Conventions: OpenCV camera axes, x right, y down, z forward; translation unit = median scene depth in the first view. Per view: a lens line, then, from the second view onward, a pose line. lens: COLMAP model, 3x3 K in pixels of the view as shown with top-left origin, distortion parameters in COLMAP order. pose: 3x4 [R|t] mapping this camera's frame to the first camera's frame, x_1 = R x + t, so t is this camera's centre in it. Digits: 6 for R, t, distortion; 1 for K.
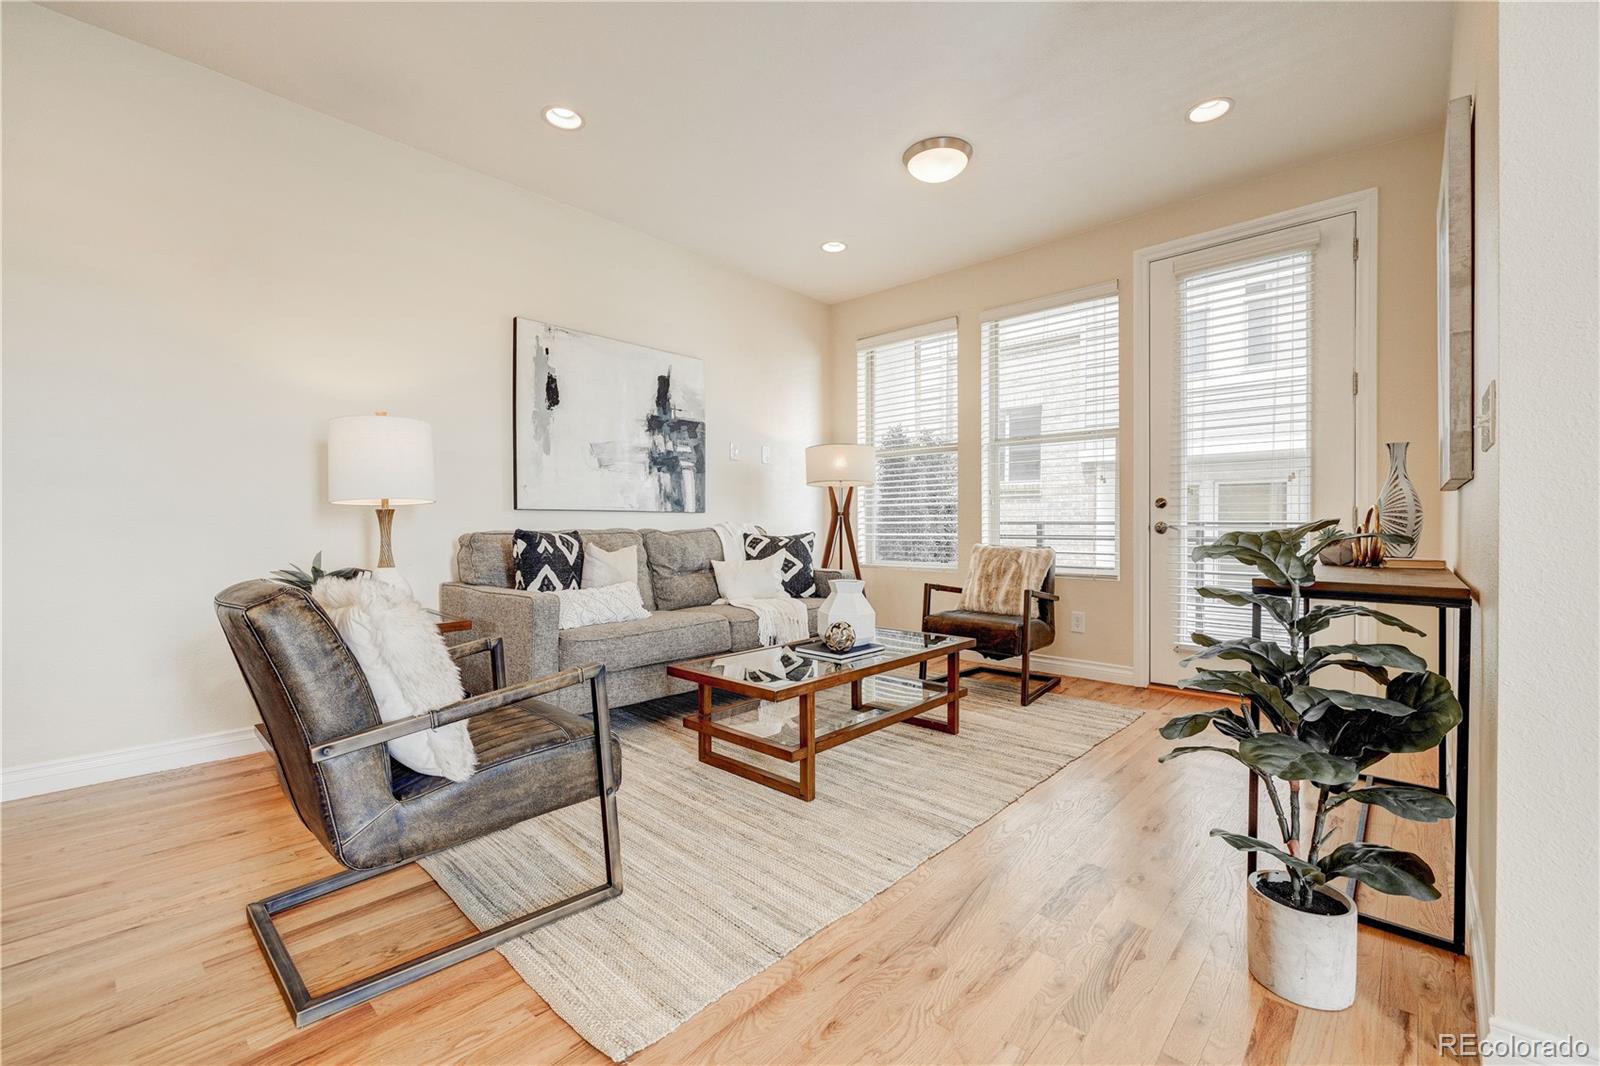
lens RADIAL K [[674.0, 0, 795.9], [0, 674.0, 532.4], [0, 0, 1]] dist [-0.001257, -0.000156]
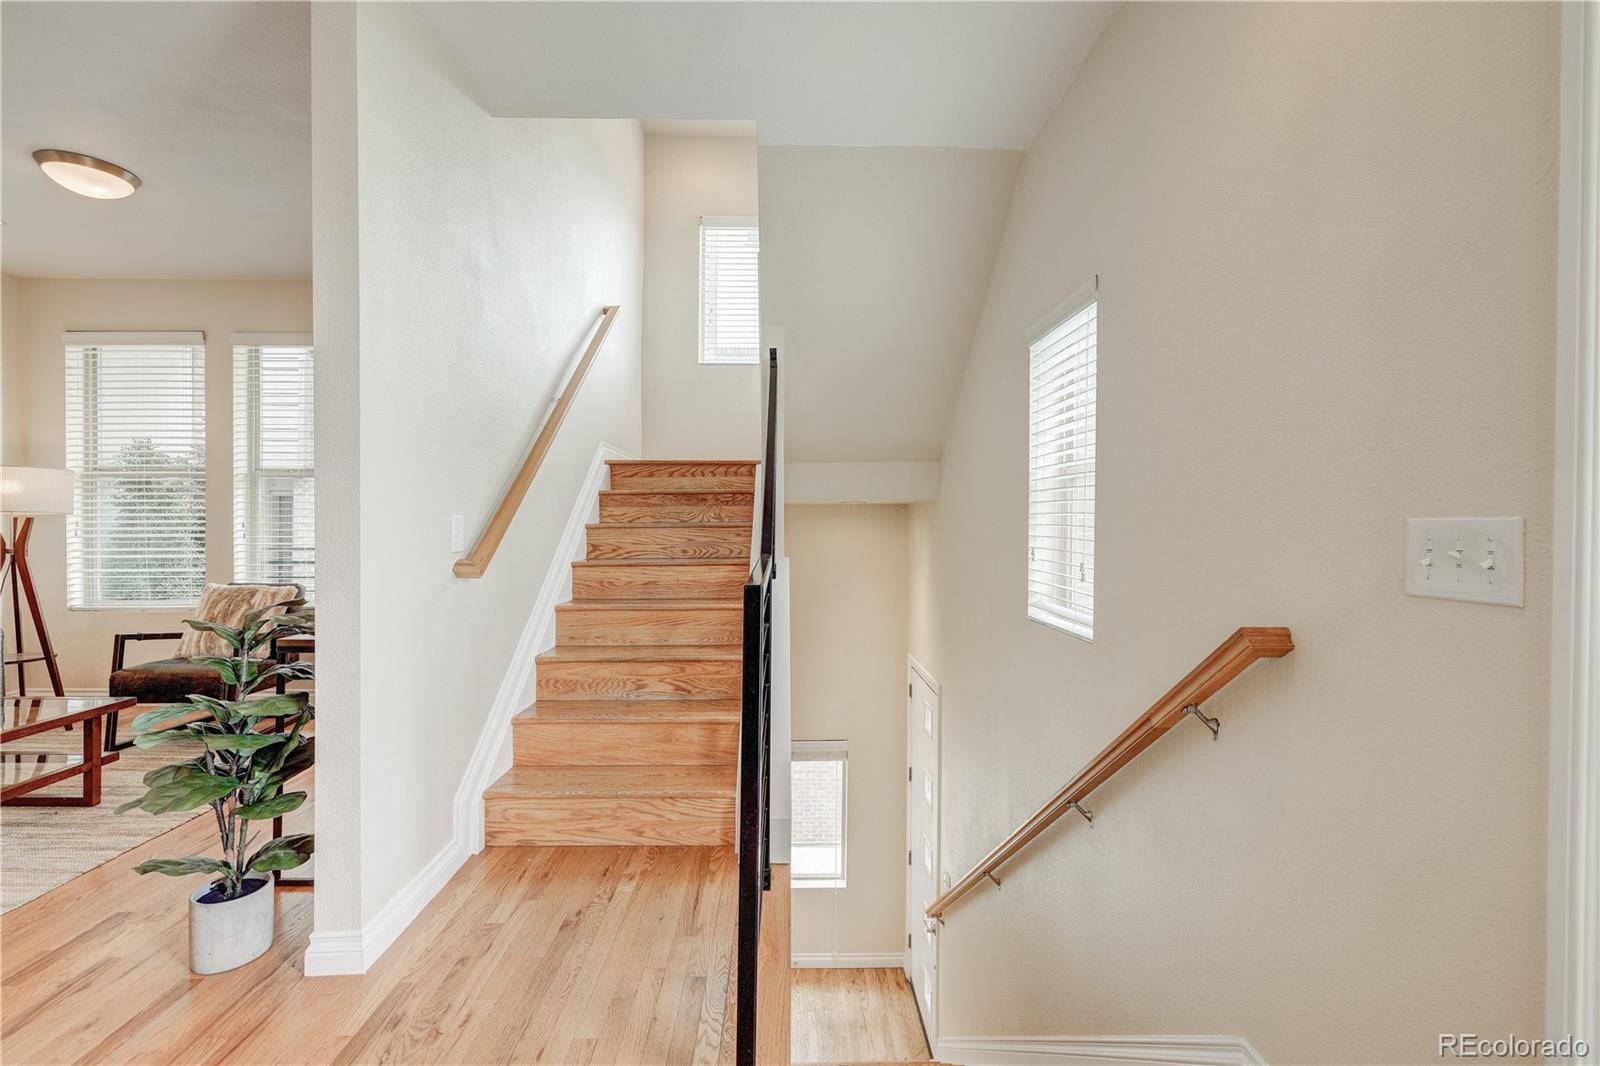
lens RADIAL K [[684.1, 0, 795.9], [0, 684.1, 525.5], [0, 0, 1]] dist [-0.002964, -0.000371]
pose [[0.730296, -0.000190, 0.683131, 0.227784], [0.005571, 0.999968, -0.005678, -0.056798], [-0.683108, 0.007952, 0.730274, -0.261820]]
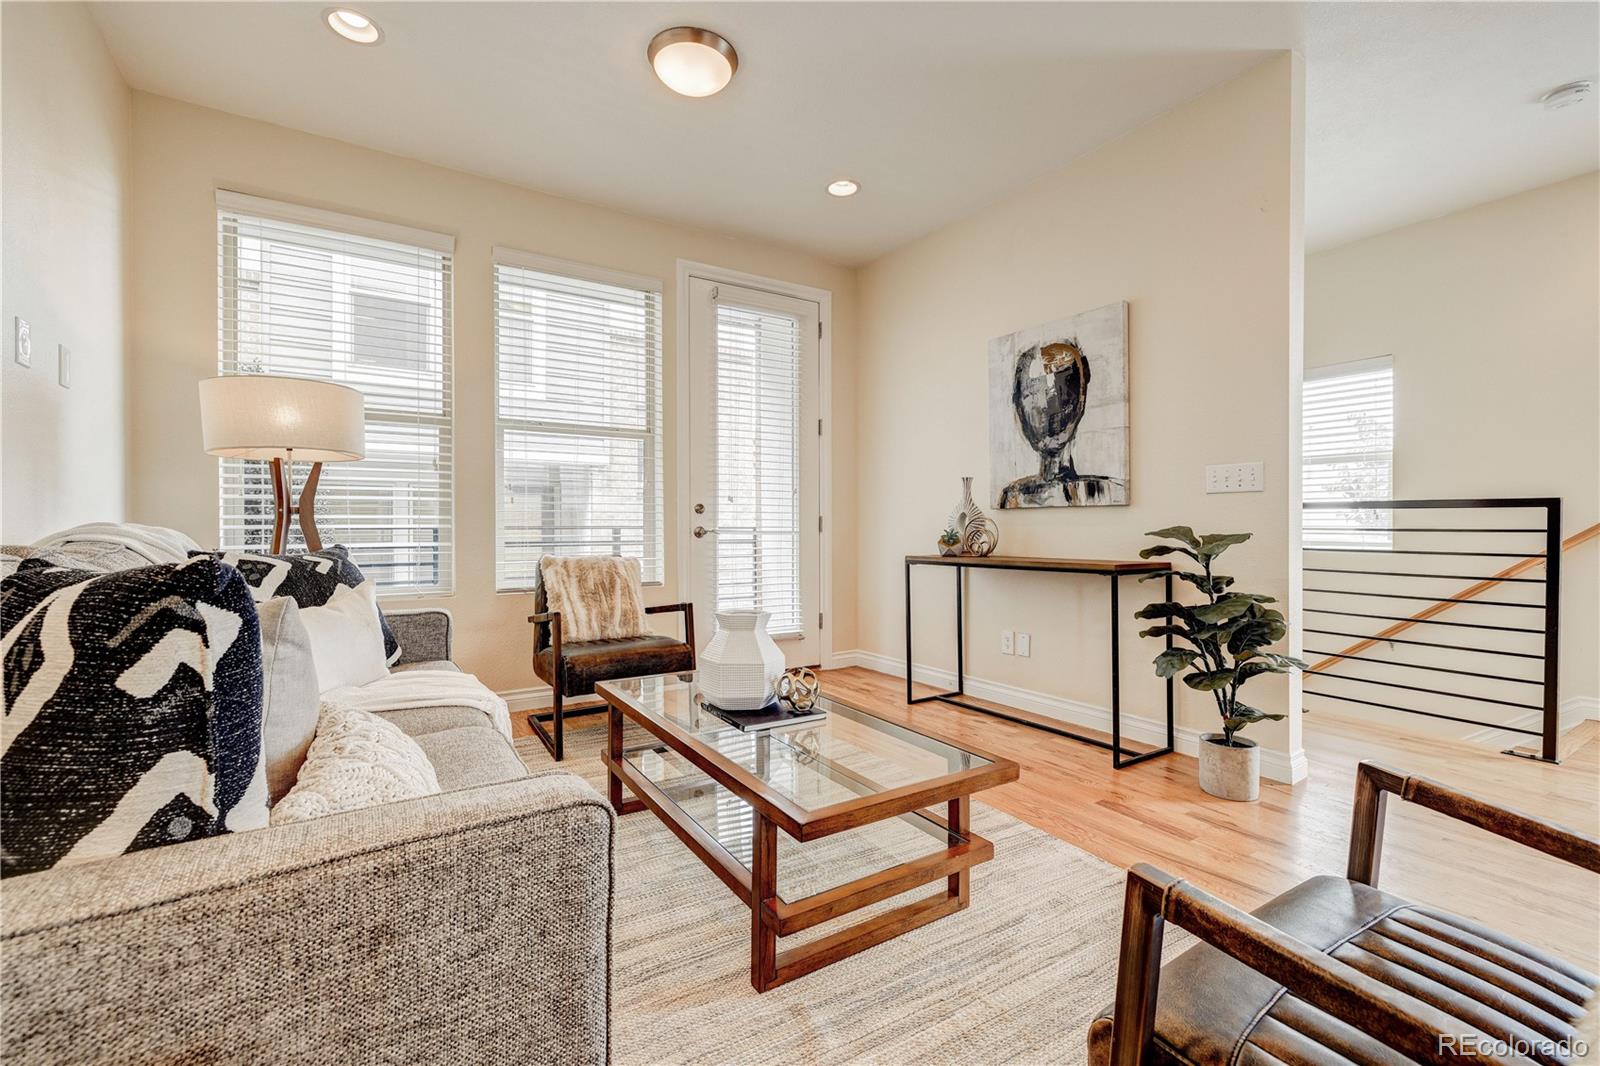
lens RADIAL K [[671.1, 0, 802.2], [0, 671.1, 531.0], [0, 0, 1]] dist [0.000547, 0.000020]
pose [[0.248056, -0.005549, 0.968730, -0.418904], [0.013773, 0.999903, 0.002201, -0.008196], [-0.968648, 0.012796, 0.248109, 0.560822]]
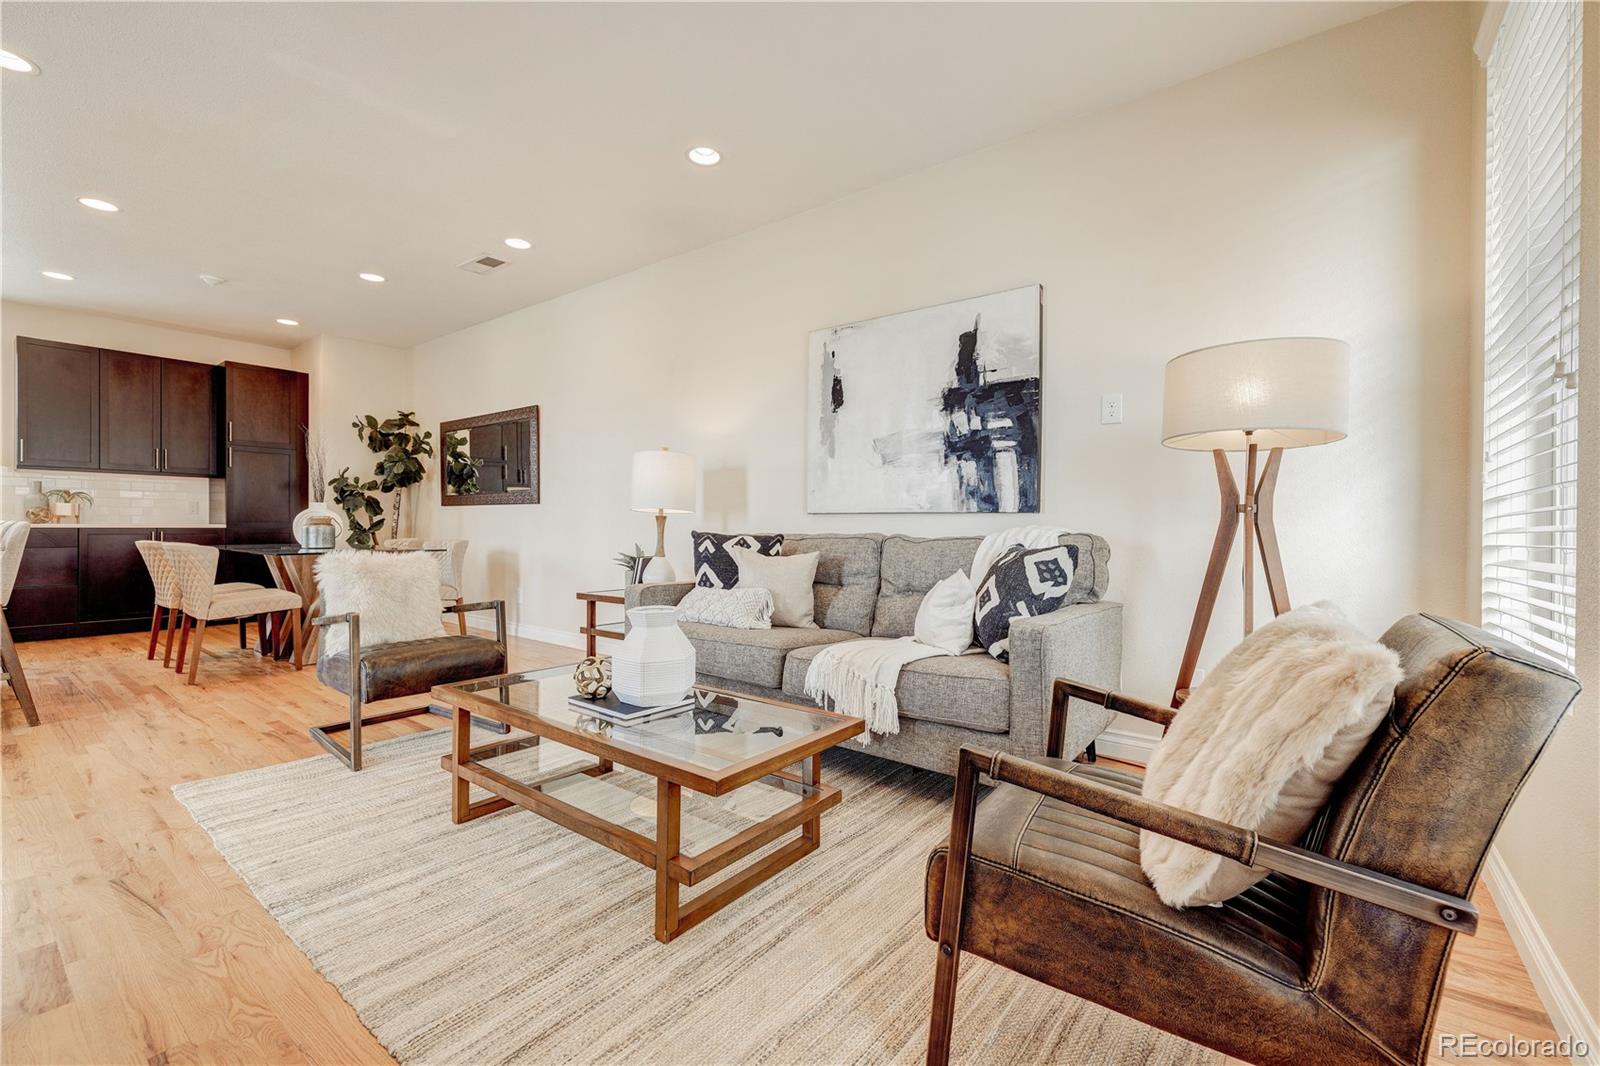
lens RADIAL K [[671.1, 0, 802.2], [0, 671.1, 531.0], [0, 0, 1]] dist [0.000547, 0.000020]
pose [[0.090061, 0.005187, -0.995923, 0.566438], [-0.021677, 0.999760, 0.003247, -0.009256], [0.995700, 0.021296, 0.090152, 0.799051]]
